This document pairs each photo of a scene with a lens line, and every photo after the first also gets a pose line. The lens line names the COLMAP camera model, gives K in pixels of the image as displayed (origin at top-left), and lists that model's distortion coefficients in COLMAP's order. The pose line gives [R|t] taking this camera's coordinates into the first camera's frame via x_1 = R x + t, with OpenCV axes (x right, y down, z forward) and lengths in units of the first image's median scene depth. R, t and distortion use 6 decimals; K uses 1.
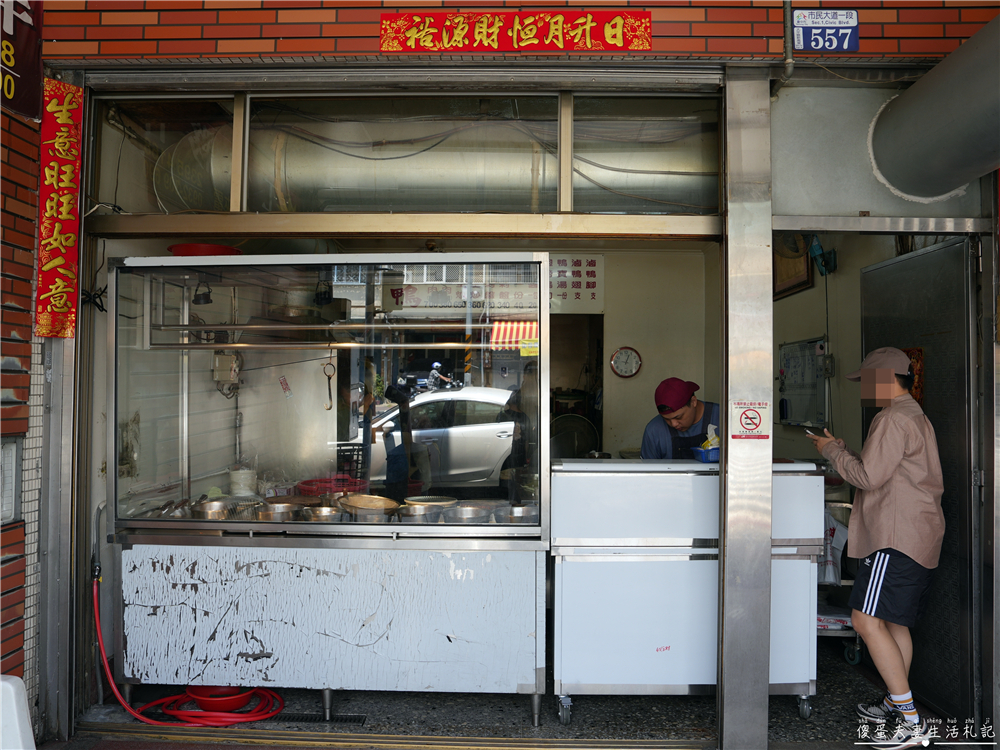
lens RADIAL K [[741.9, 0, 500.0], [0, 741.9, 375.0], [0, 0, 1]] dist [-0.034244, -0.000276]
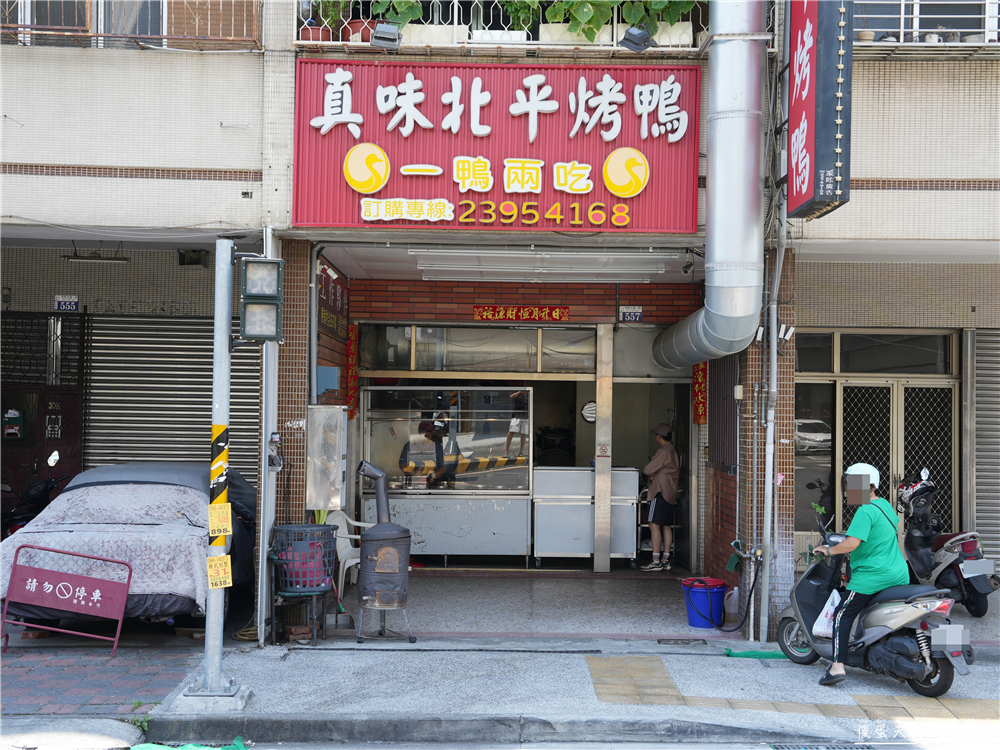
lens RADIAL K [[1309.2, 0, 500.0], [0, 1309.2, 375.0], [0, 0, 1]] dist [0.008791, 0.001217]
pose [[0.999608, 0.006579, 0.027217, -0.177311], [-0.006439, 0.999966, -0.005232, -0.181843], [-0.027251, 0.005055, 0.999616, -3.640239]]
